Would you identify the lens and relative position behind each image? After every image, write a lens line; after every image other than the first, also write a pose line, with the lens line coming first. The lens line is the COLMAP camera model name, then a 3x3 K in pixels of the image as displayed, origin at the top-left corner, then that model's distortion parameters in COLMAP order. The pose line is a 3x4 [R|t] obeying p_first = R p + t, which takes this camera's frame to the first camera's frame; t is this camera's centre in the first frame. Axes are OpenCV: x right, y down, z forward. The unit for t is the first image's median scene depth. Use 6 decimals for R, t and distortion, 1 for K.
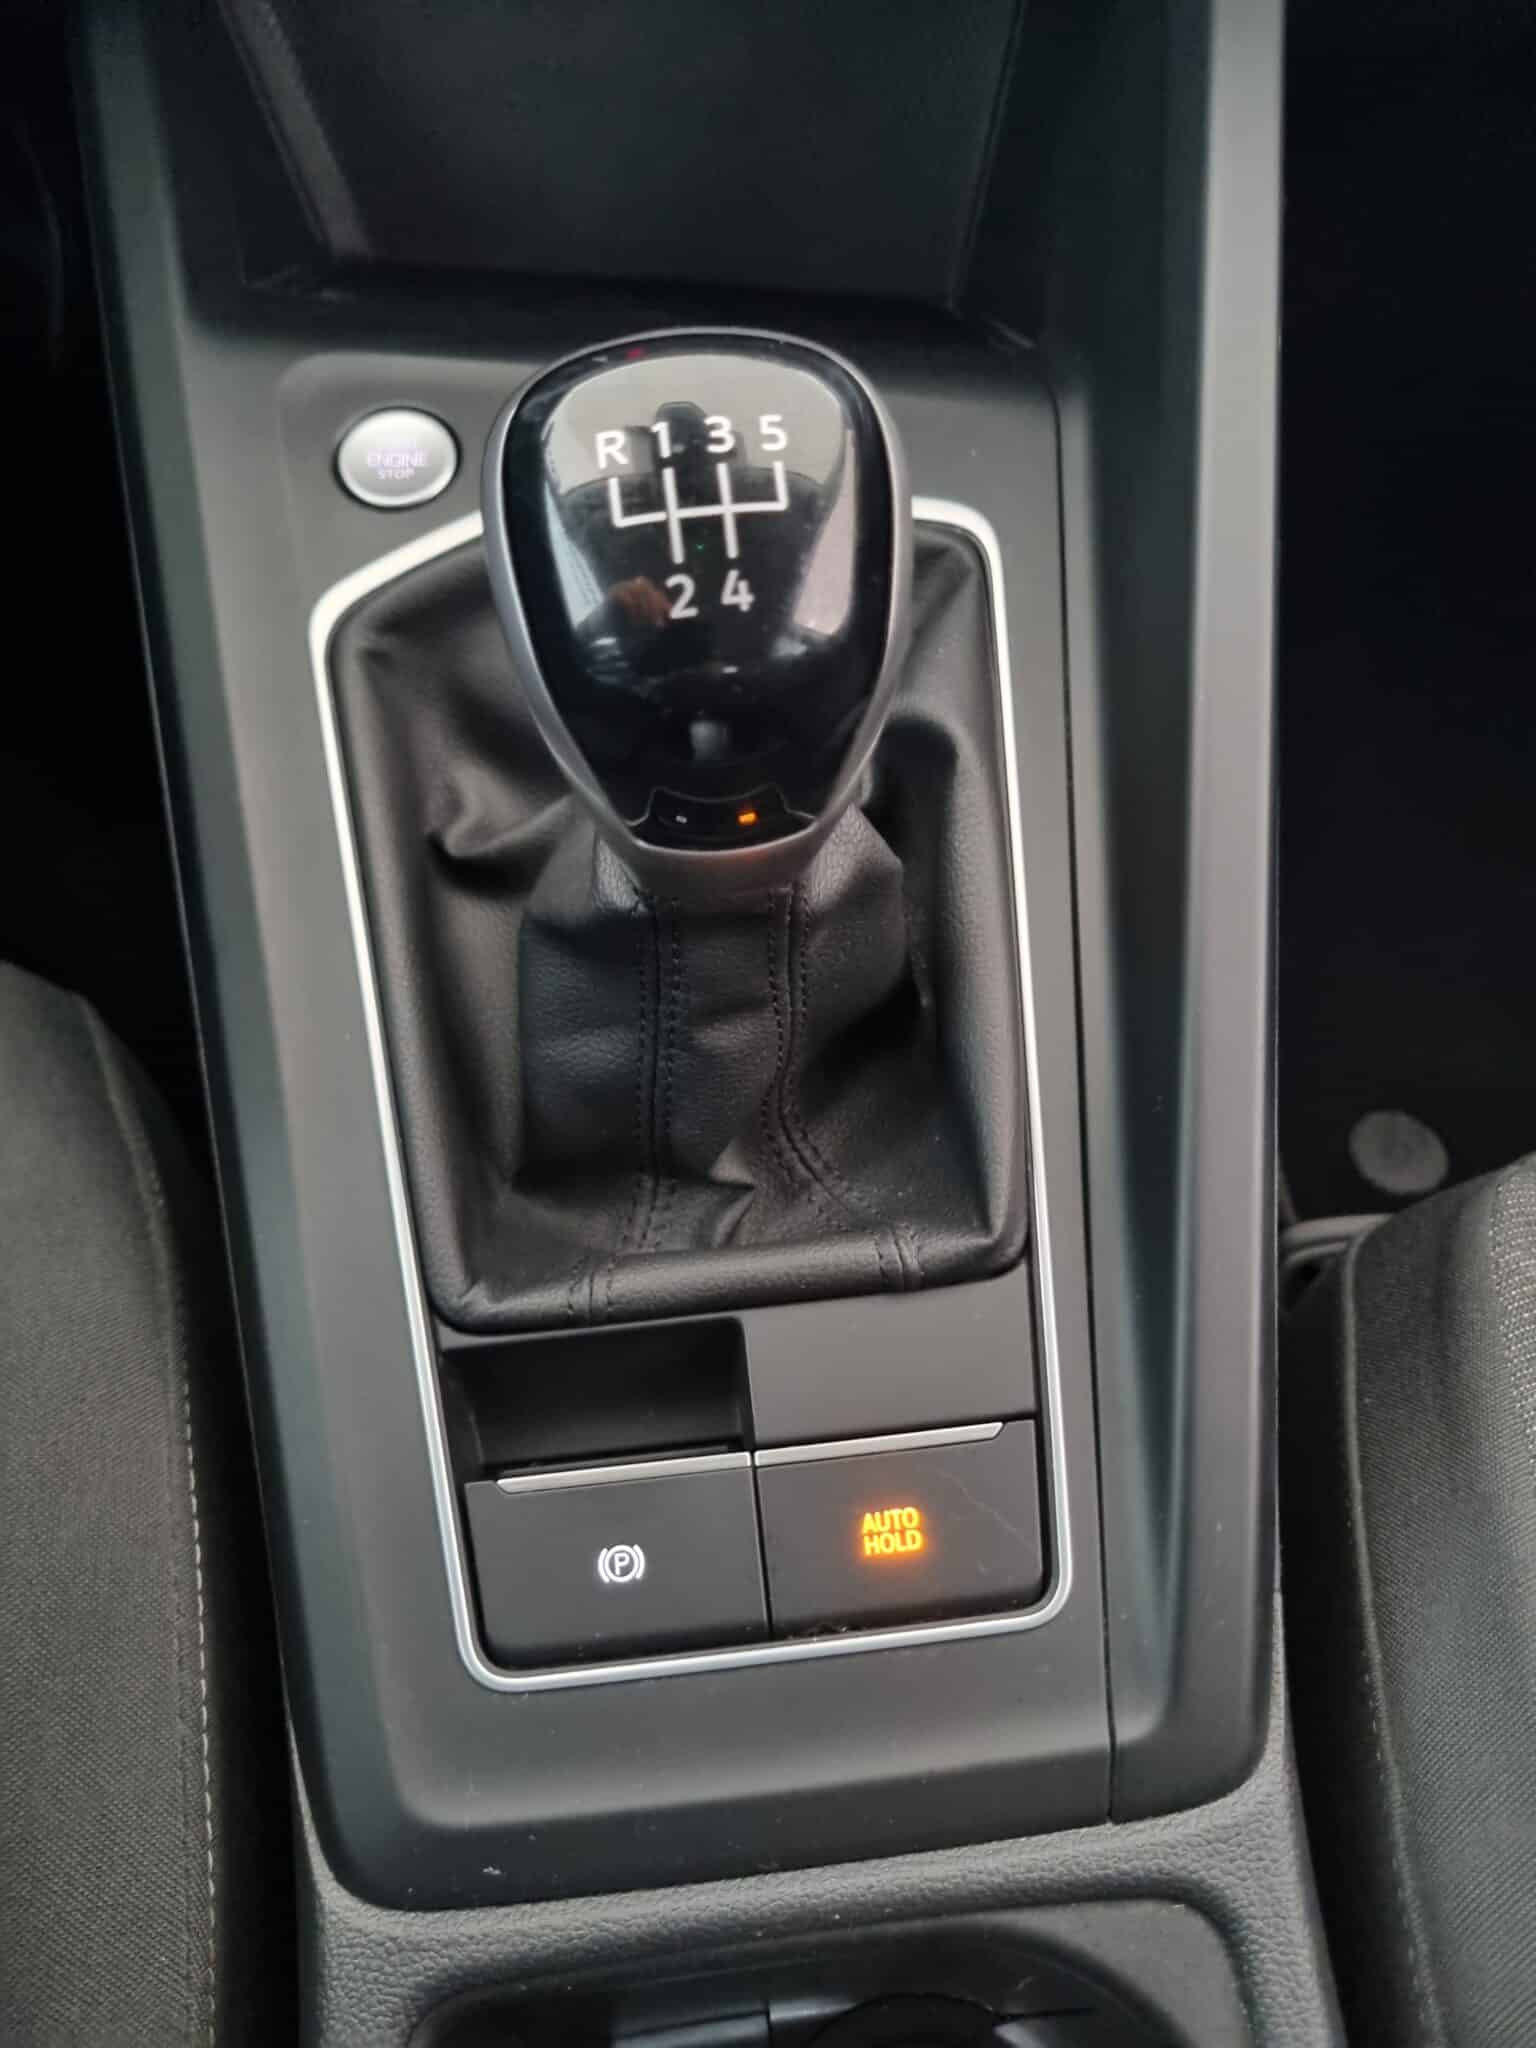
lens RADIAL K [[1324.9, 0, 766.7], [0, 1324.9, 926.8], [0, 0, 1]] dist [-0.003125, -0.000867]
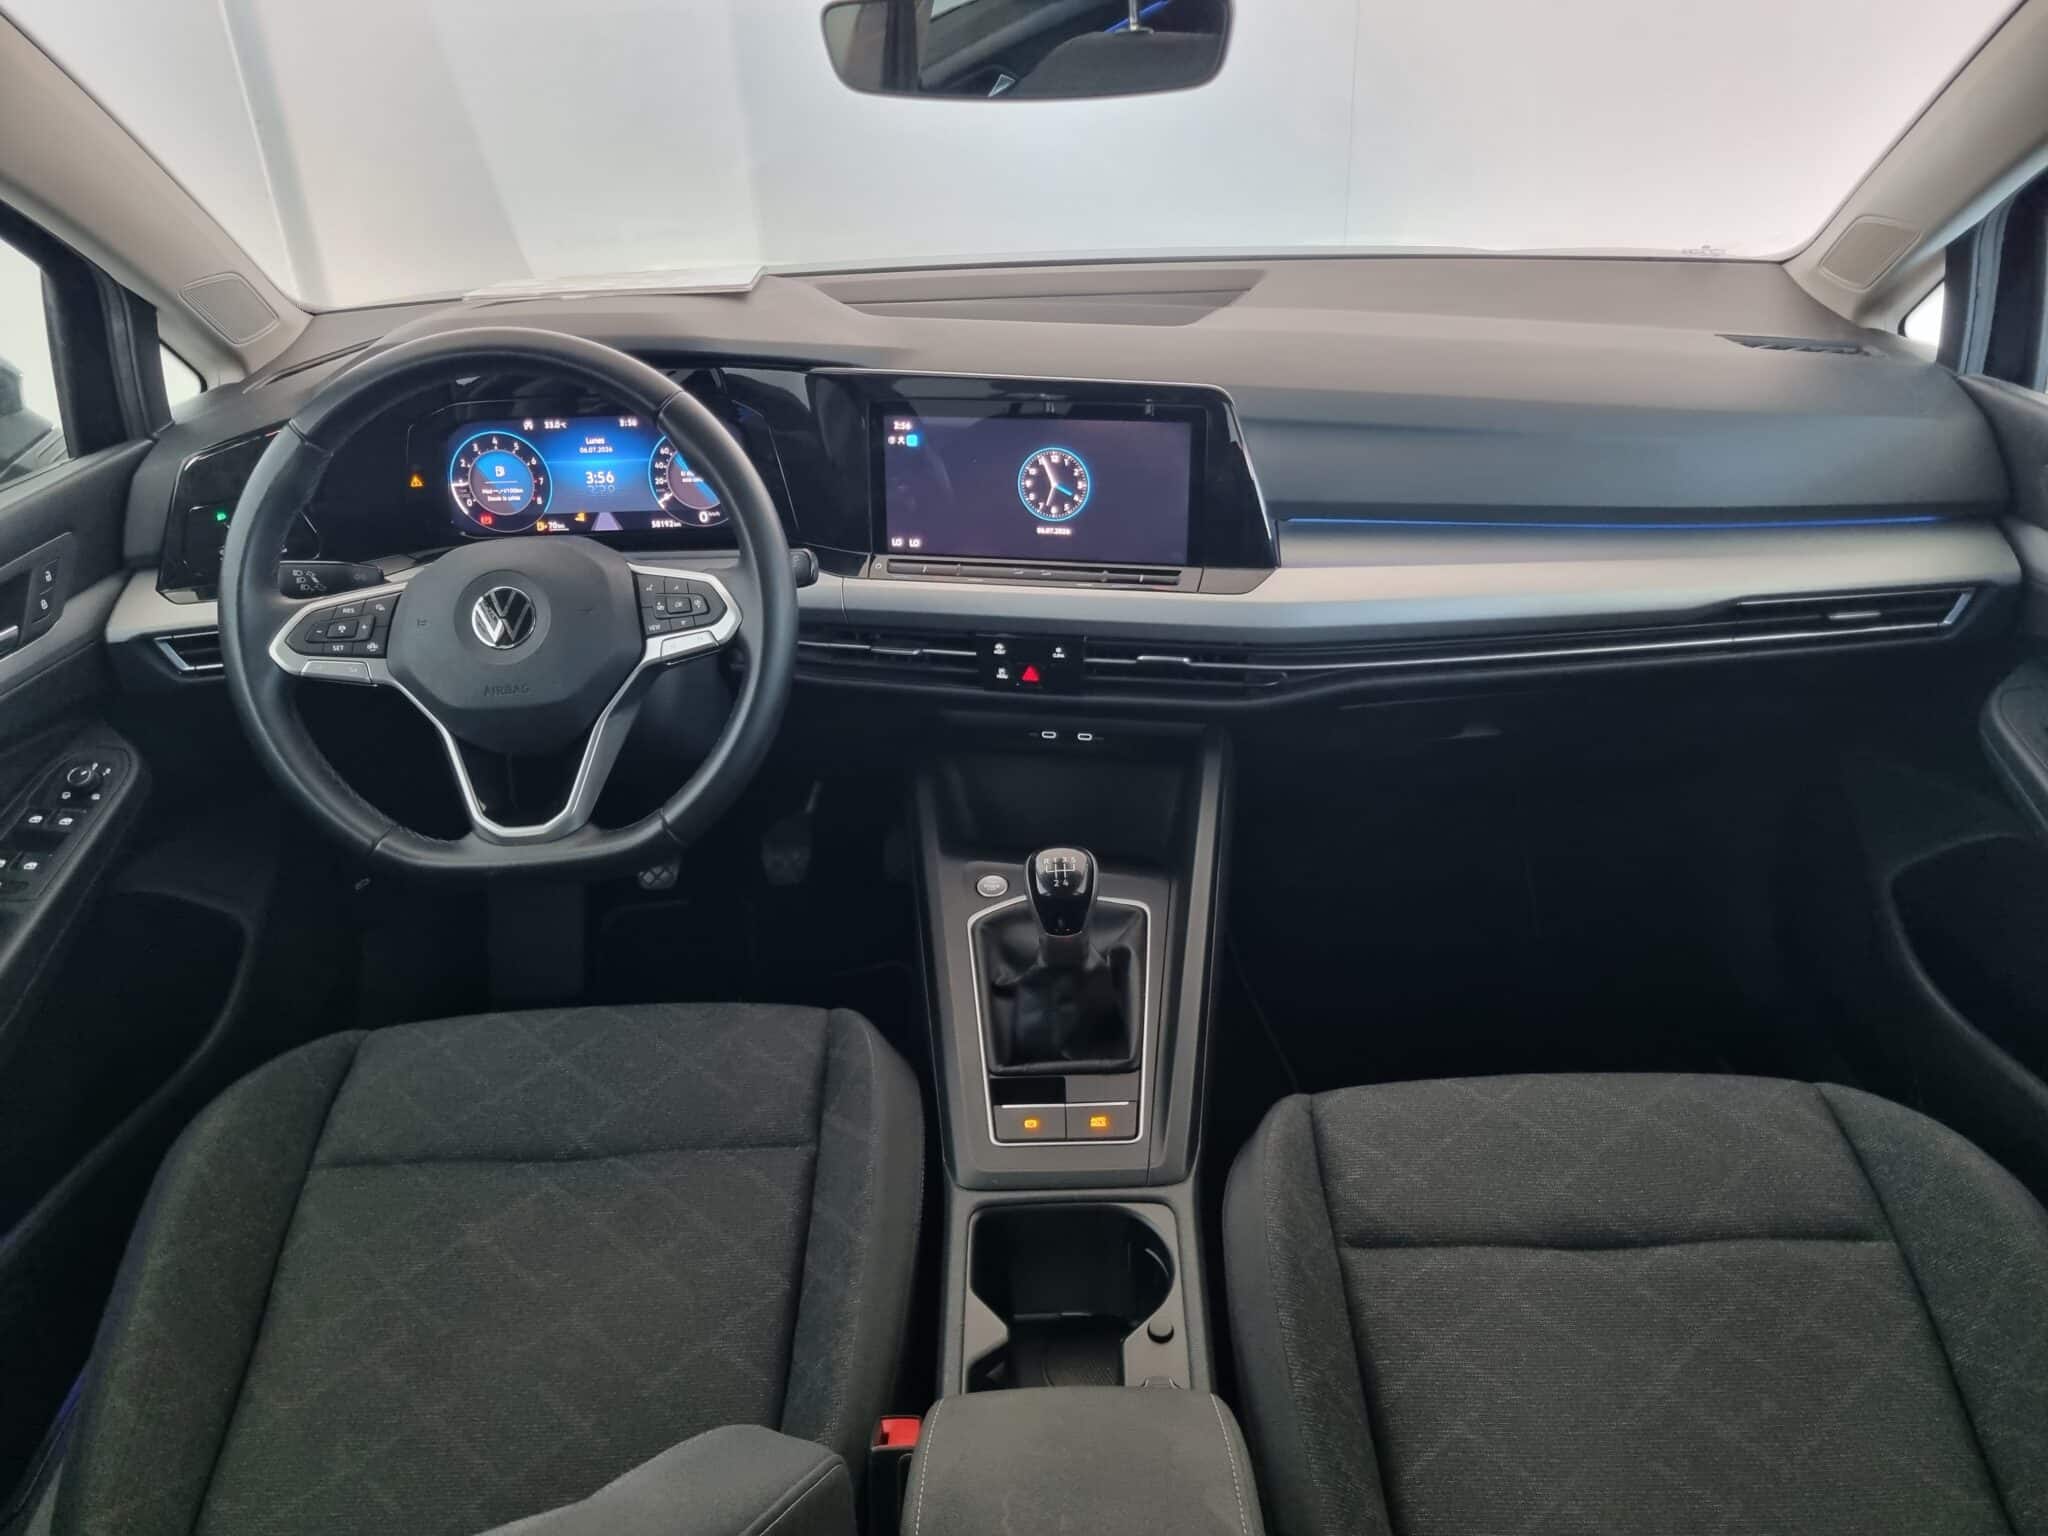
lens RADIAL K [[1324.9, 0, 1024.0], [0, 1324.9, 768.0], [0, 0, 1]] dist [-0.003125, -0.000867]
pose [[0.990817, 0.013032, -0.134579, 0.379686], [-0.080804, 0.855115, -0.512102, 1.542699], [0.108406, 0.518274, 0.848316, -2.849581]]
